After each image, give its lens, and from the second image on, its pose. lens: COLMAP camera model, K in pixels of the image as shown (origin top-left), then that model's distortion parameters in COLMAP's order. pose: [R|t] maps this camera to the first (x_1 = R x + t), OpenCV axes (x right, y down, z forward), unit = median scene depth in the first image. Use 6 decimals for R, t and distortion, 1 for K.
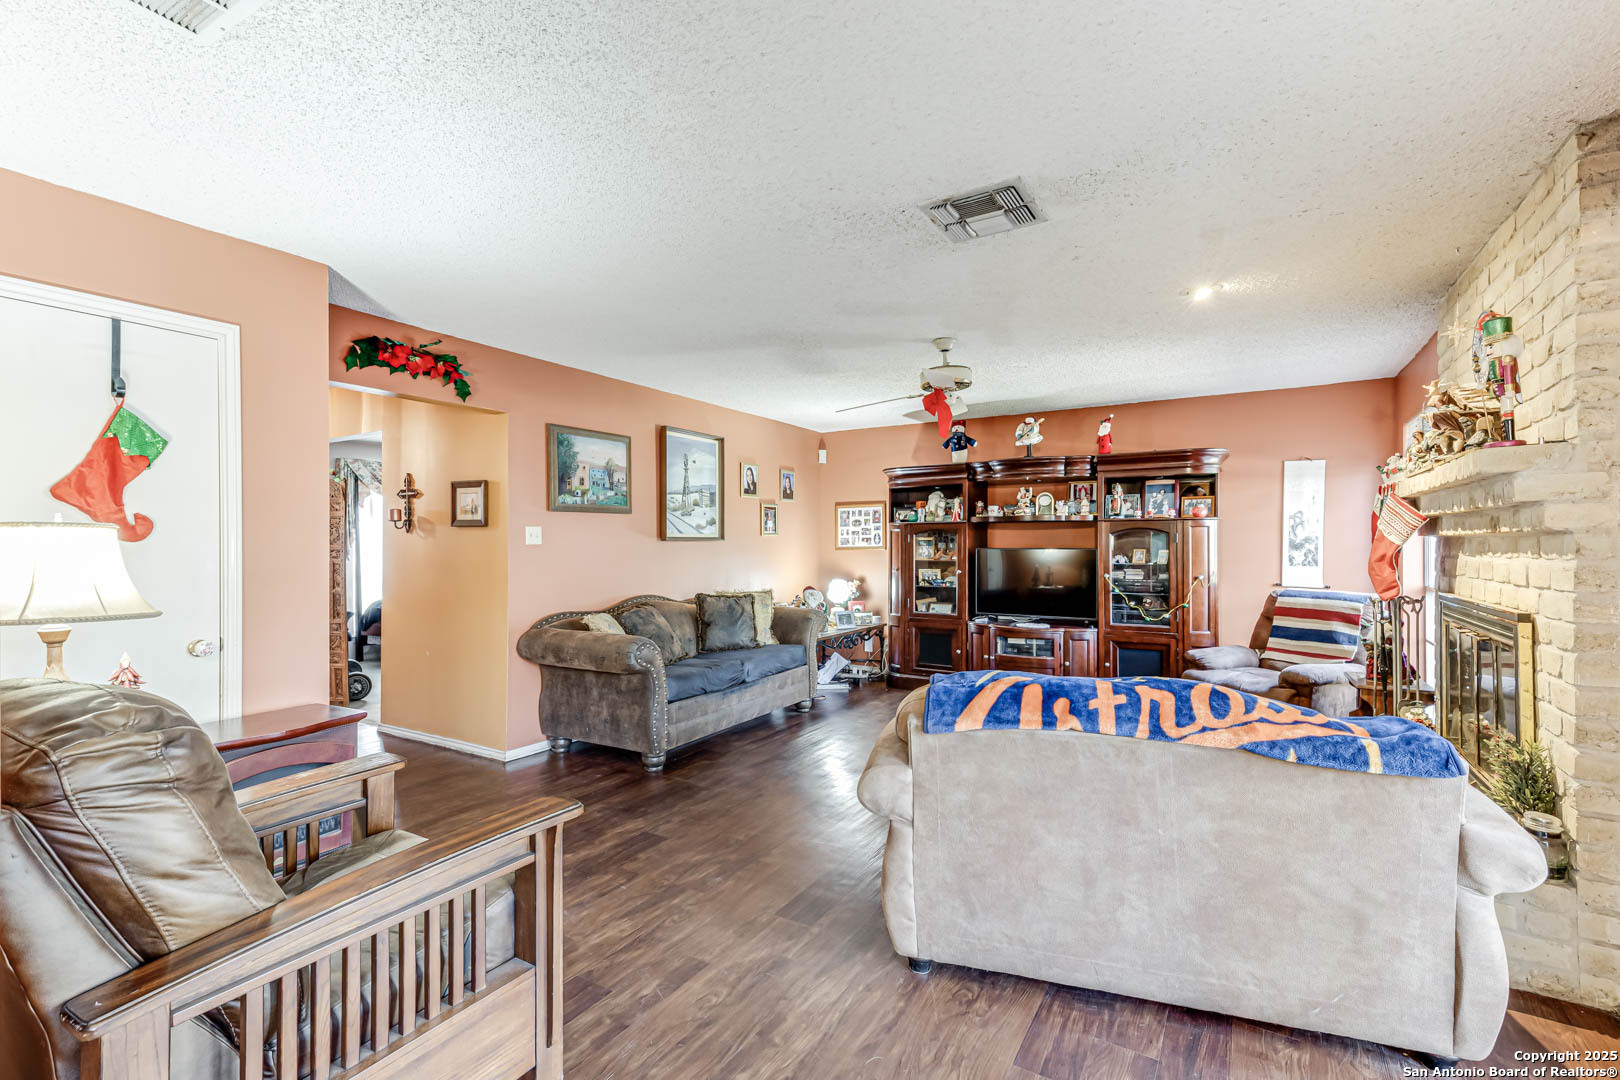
lens RADIAL K [[718.4, 0, 811.3], [0, 718.4, 542.5], [0, 0, 1]] dist [0.018783, -0.000043]
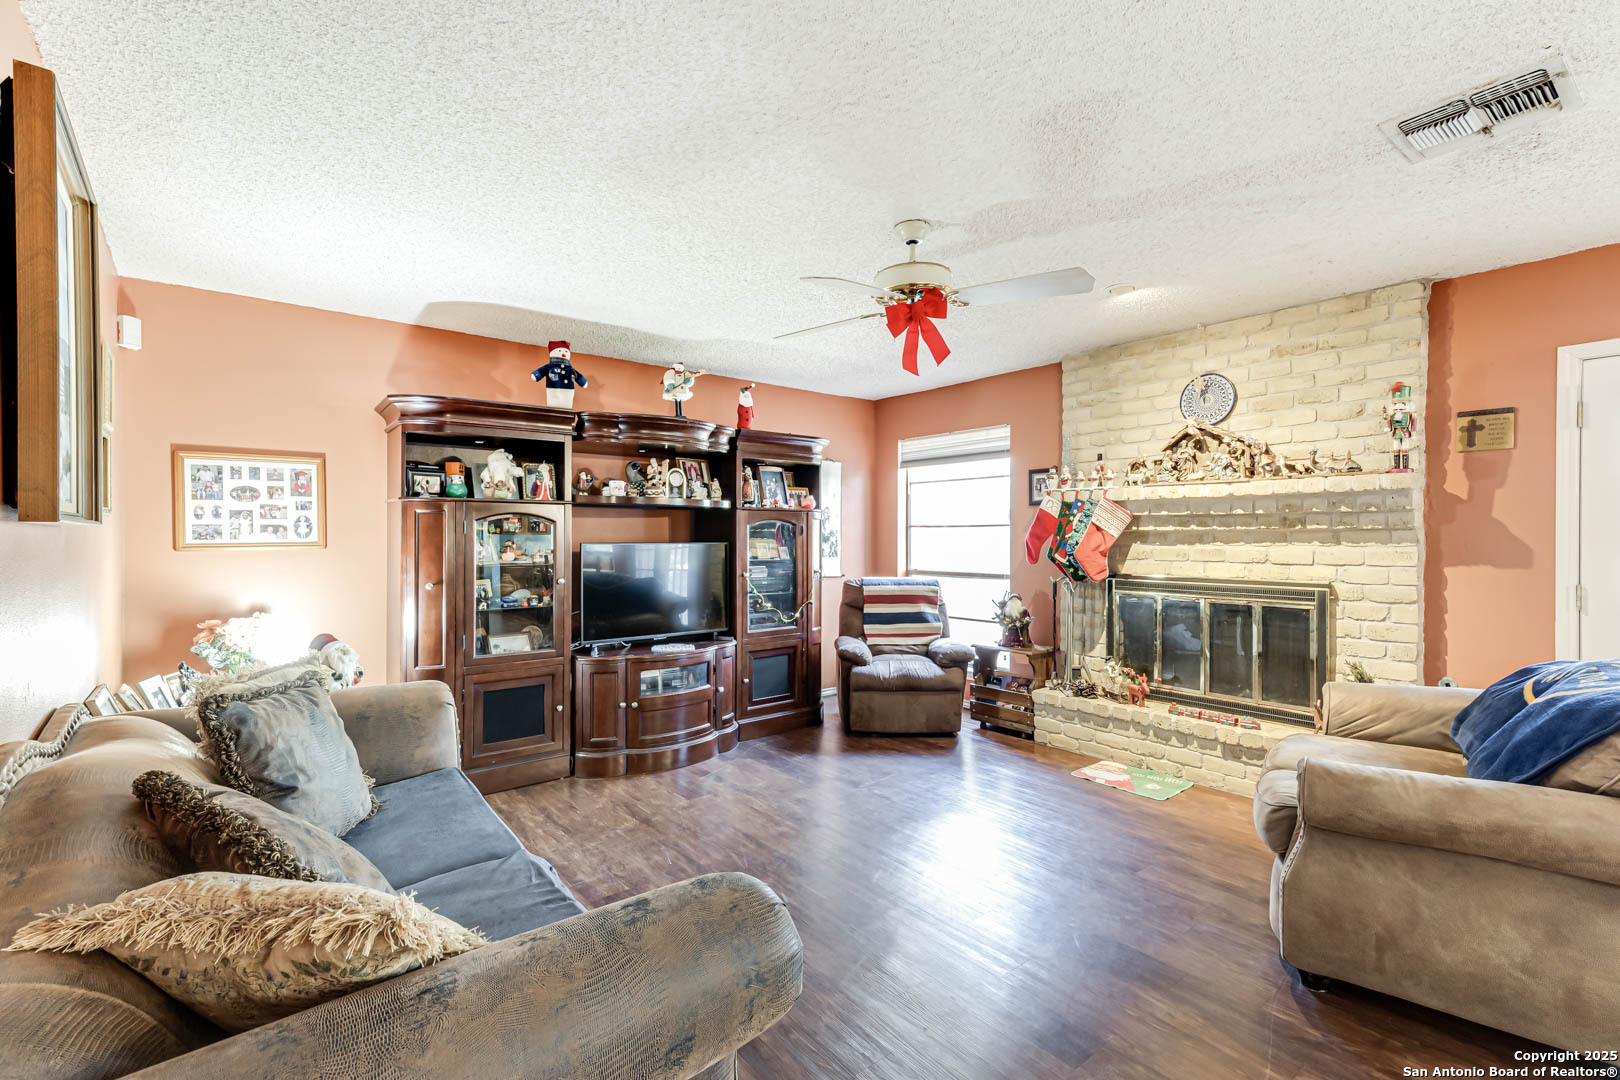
lens RADIAL K [[733.2, 0, 806.5], [0, 733.2, 545.0], [0, 0, 1]] dist [0.017573, -0.000741]
pose [[0.333349, -0.010794, 0.942742, -0.356545], [-0.002014, 0.999924, 0.012161, 0.000523], [-0.942801, -0.005952, 0.333302, 0.624583]]
